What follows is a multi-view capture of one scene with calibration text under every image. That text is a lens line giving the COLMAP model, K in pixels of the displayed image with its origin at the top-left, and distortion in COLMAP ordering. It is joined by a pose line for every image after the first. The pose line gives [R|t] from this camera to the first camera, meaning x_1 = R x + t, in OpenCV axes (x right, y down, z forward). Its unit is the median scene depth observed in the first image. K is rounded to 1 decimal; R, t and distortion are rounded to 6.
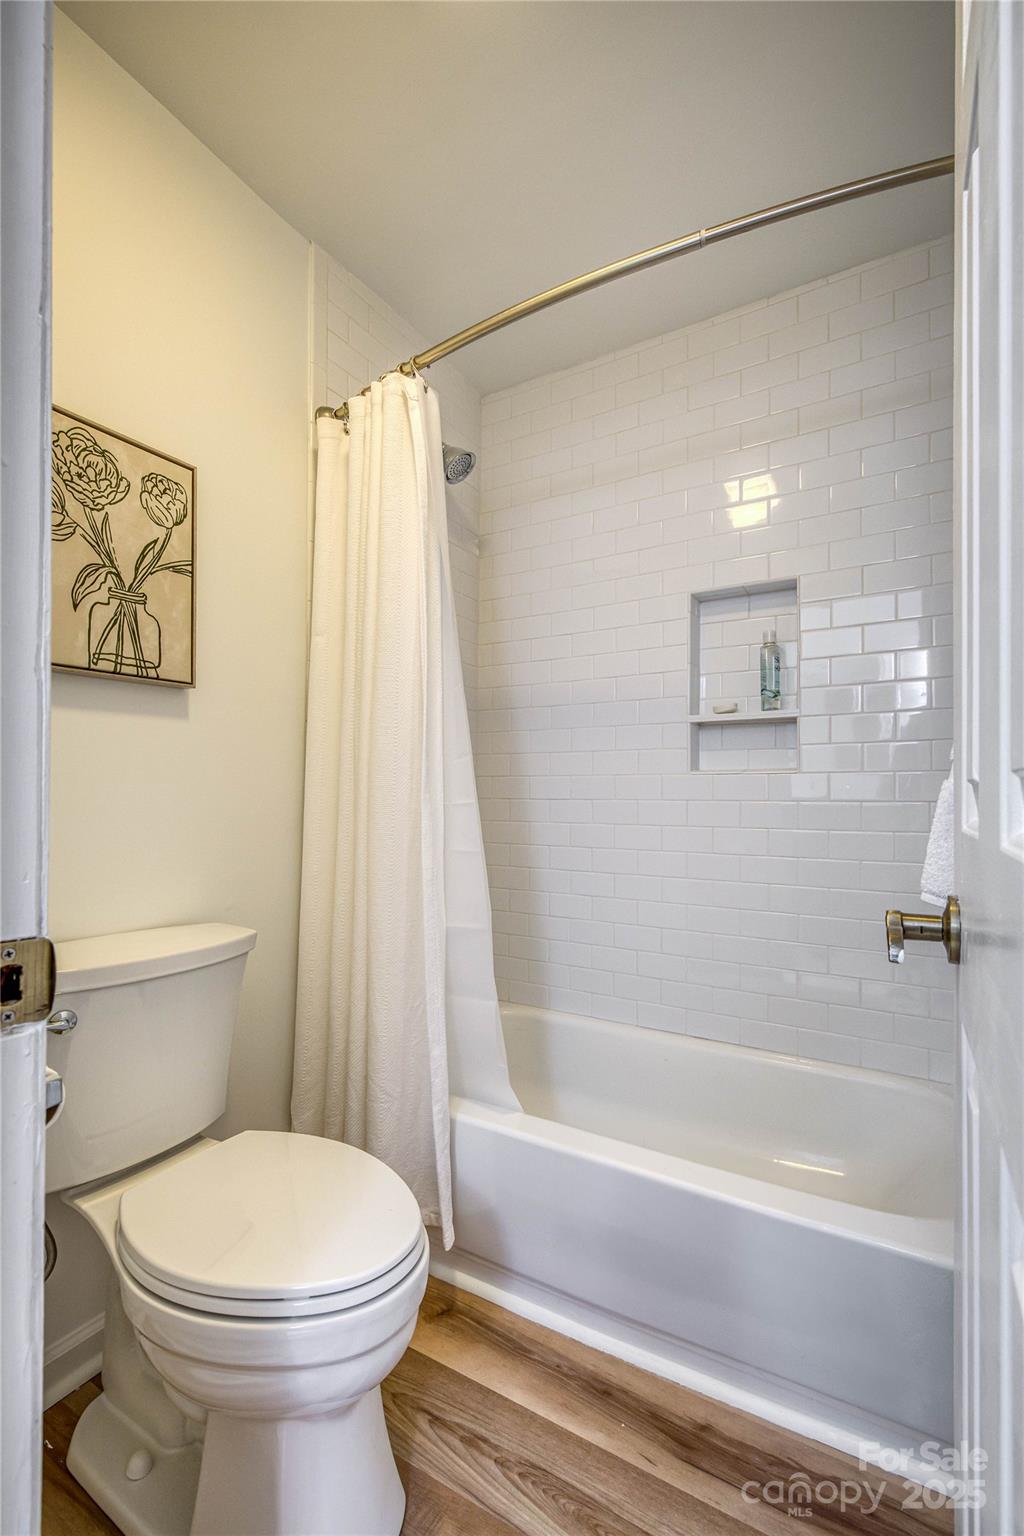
lens RADIAL K [[675.4, 0, 512.0], [0, 675.4, 777.5], [0, 0, 1]] dist [-0.000574, 0.001218]
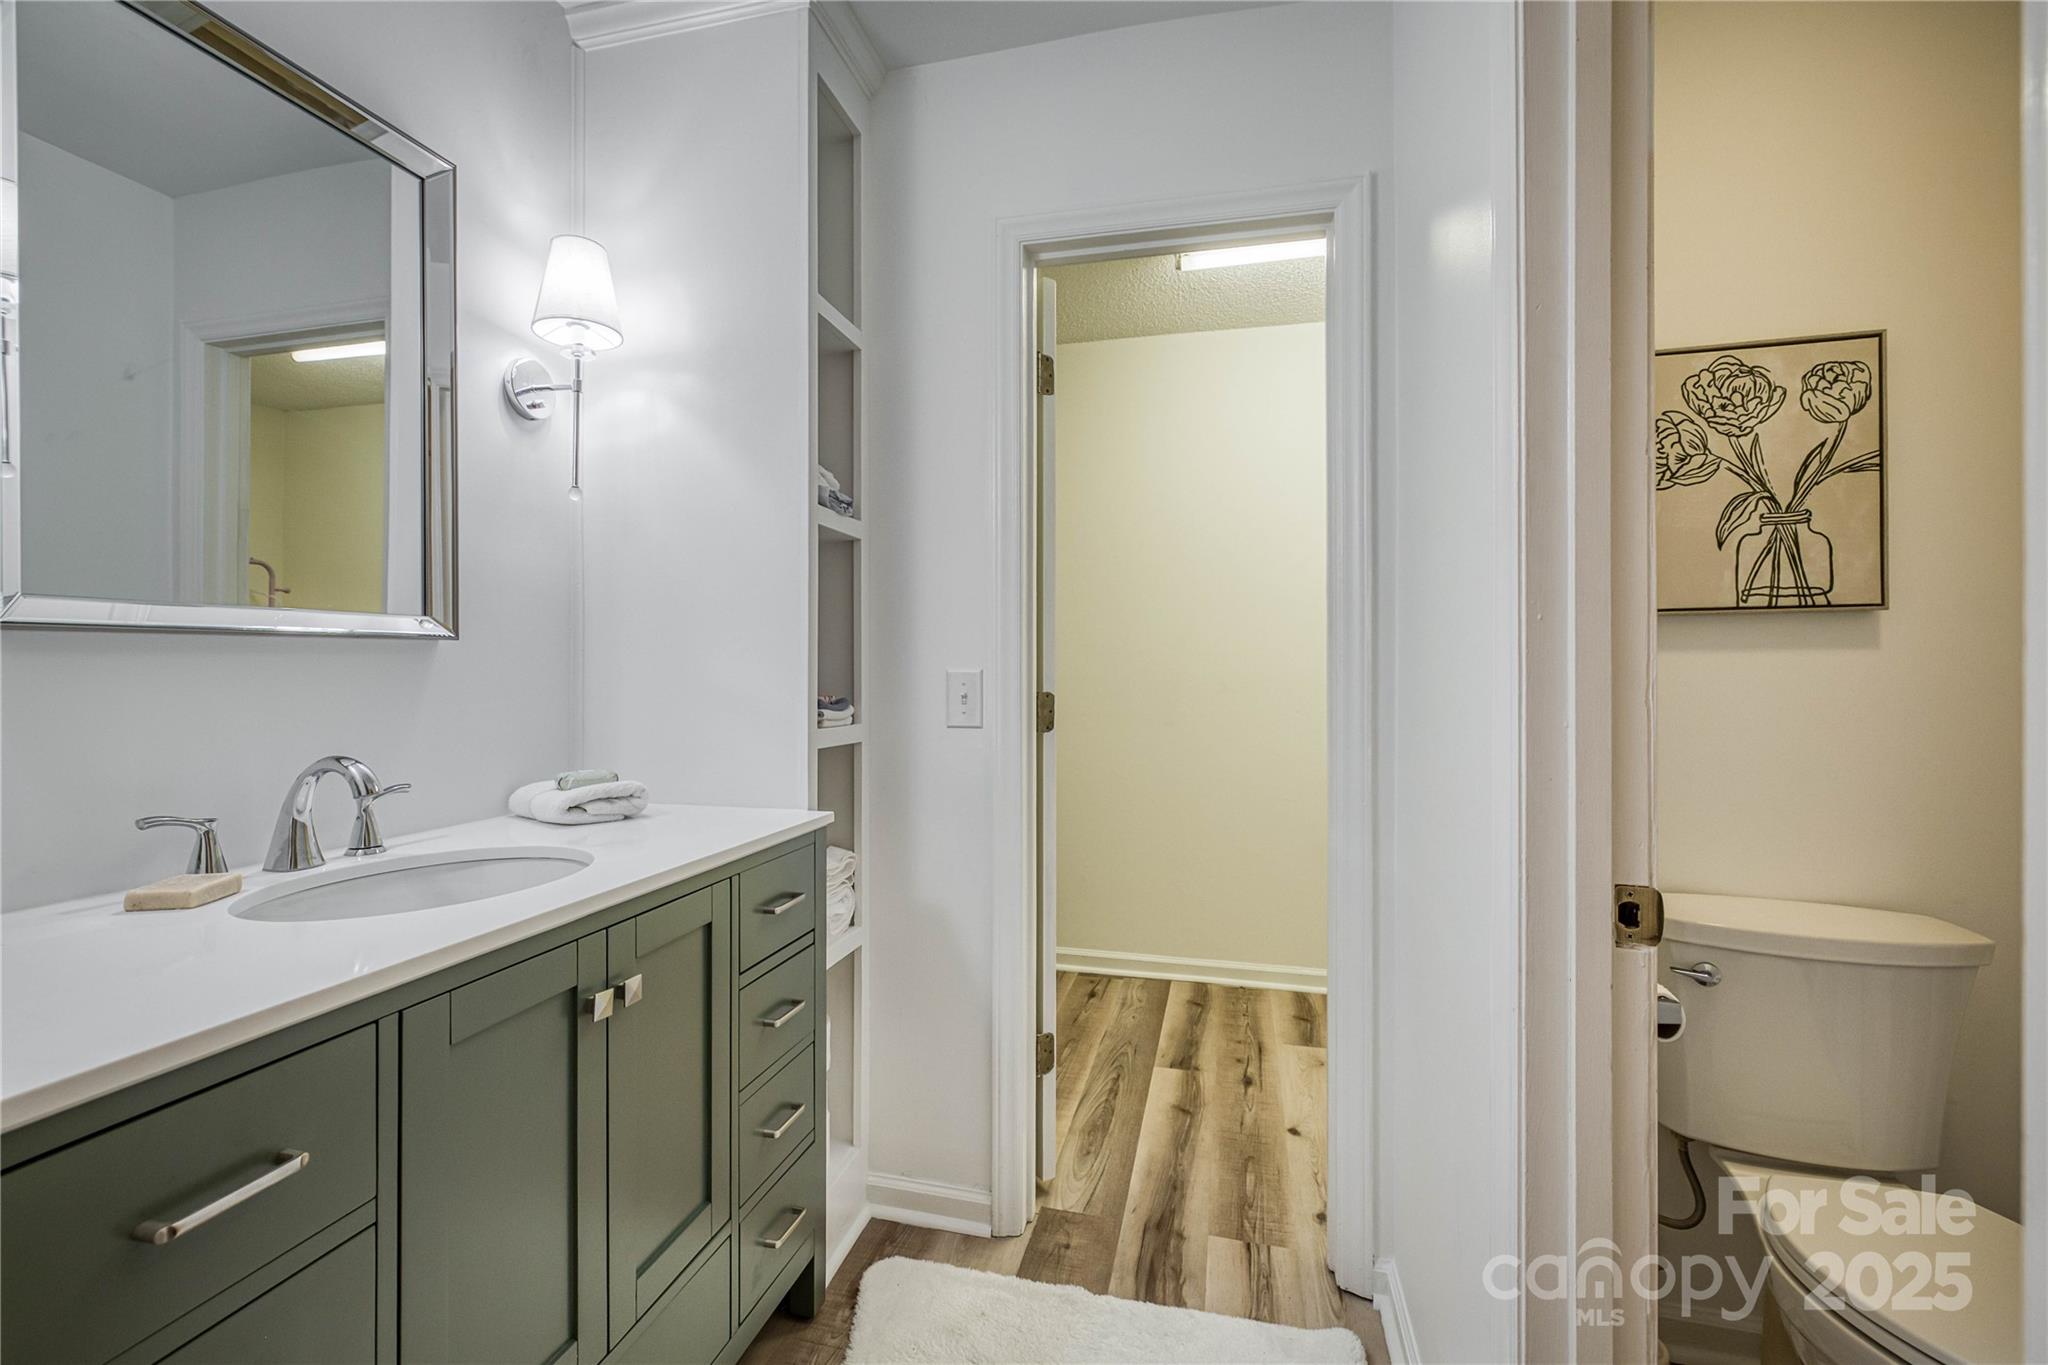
lens RADIAL K [[900.5, 0, 1023.0], [0, 900.5, 671.8], [0, 0, 1]] dist [-0.000574, 0.001218]
pose [[0.291355, -0.000381, -0.956615, 0.264908], [0.014382, 0.999889, 0.003982, -0.088641], [0.956507, -0.014918, 0.291328, -0.294641]]
